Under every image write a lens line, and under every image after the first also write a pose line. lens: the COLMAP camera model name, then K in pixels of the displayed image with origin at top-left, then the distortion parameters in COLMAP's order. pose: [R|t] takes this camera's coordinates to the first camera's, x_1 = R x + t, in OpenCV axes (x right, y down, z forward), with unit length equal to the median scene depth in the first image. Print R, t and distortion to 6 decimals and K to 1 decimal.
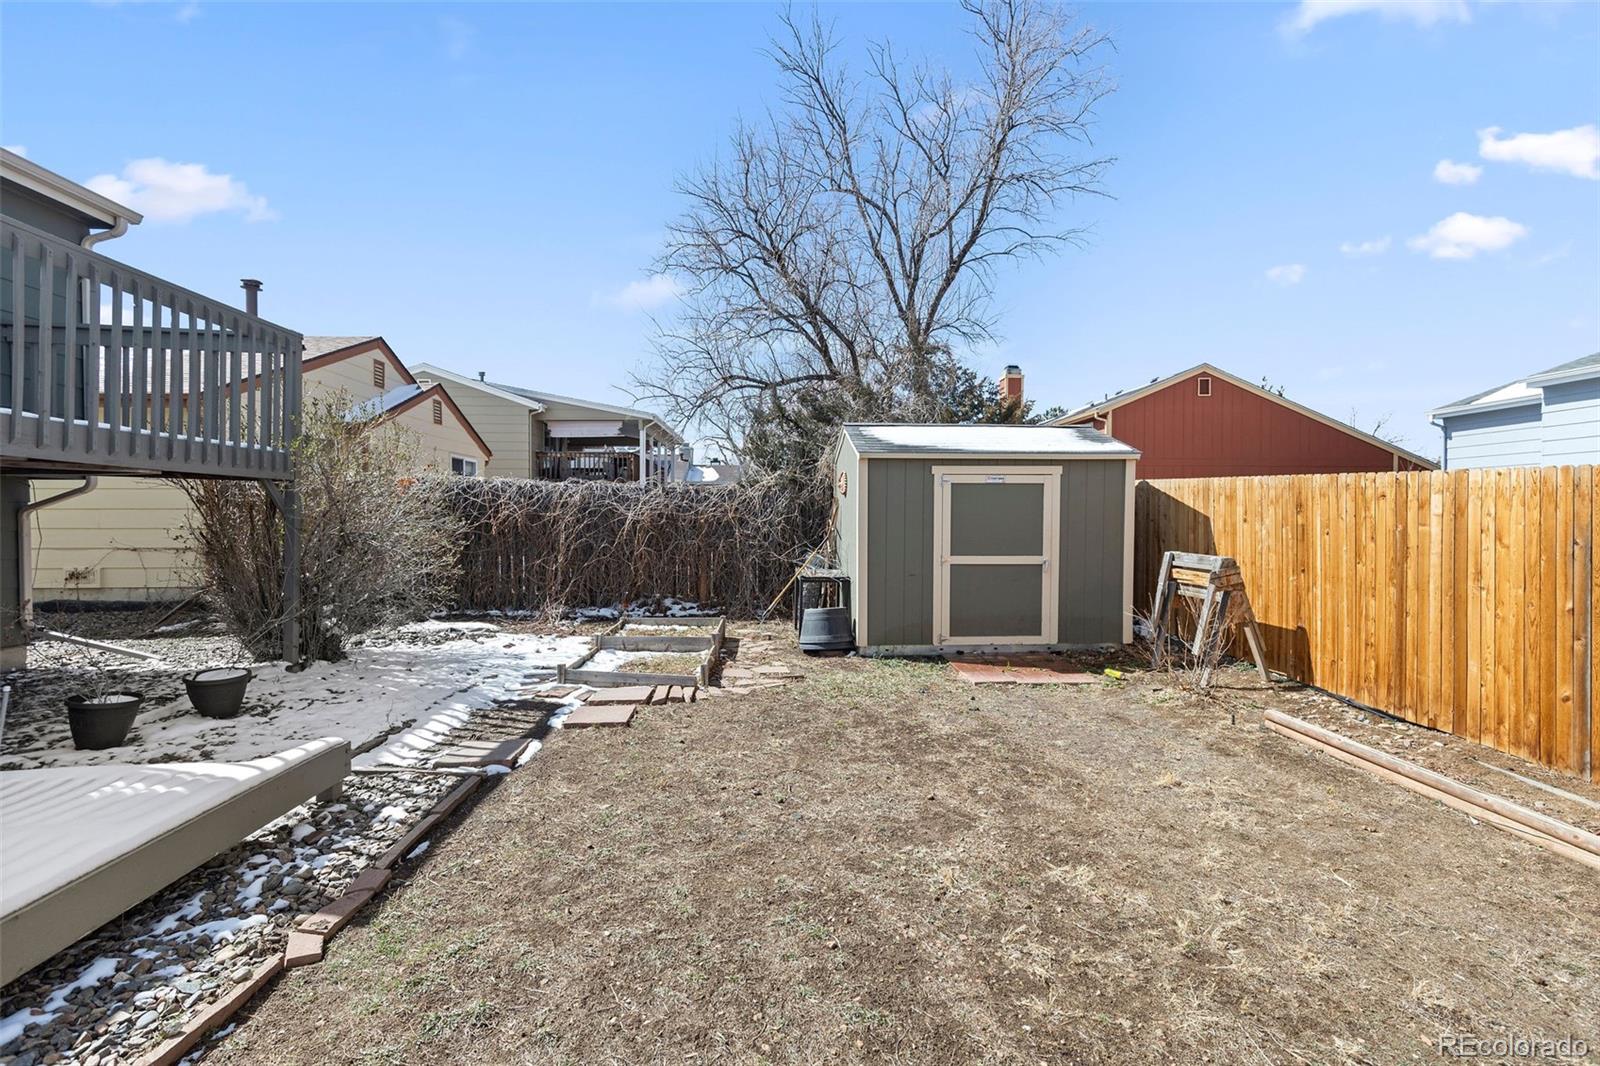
lens RADIAL K [[726.5, 0, 799.6], [0, 726.5, 516.0], [0, 0, 1]] dist [0.009855, -0.000771]
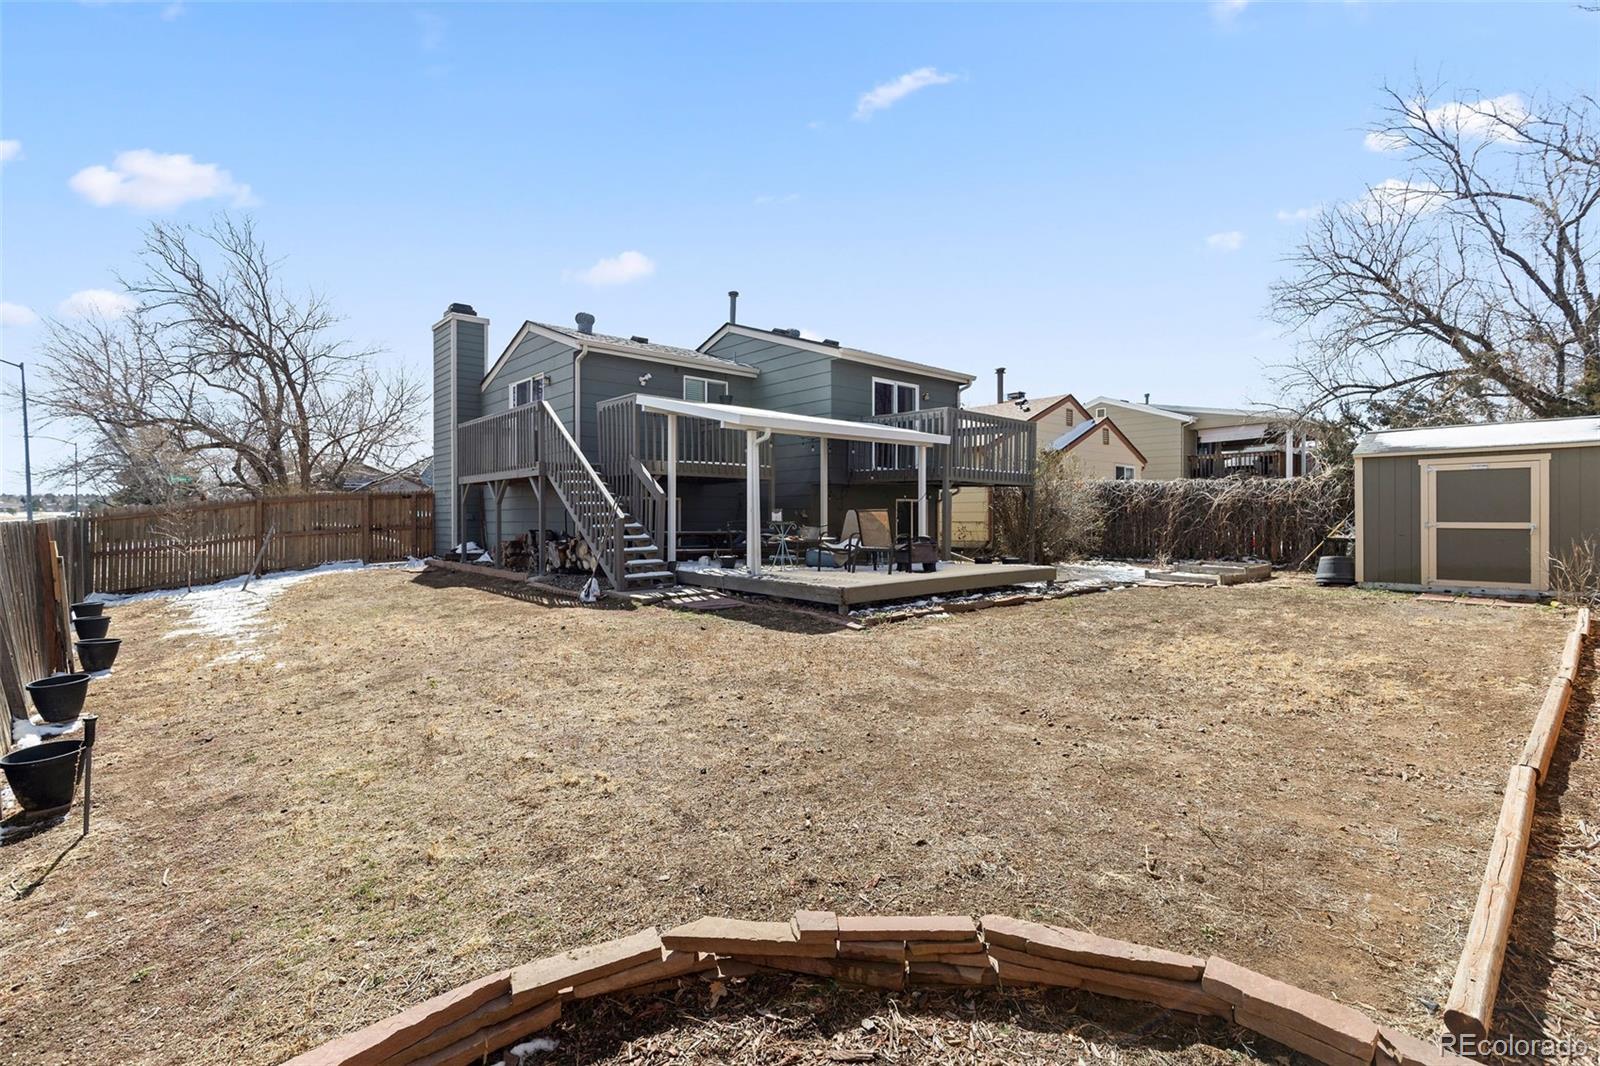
lens RADIAL K [[726.5, 0, 799.6], [0, 726.5, 516.0], [0, 0, 1]] dist [0.009855, -0.000771]
pose [[0.632696, -0.003885, -0.774390, 0.412021], [0.003604, 0.999991, -0.002072, 0.032045], [0.774392, -0.001480, 0.632705, -0.679685]]
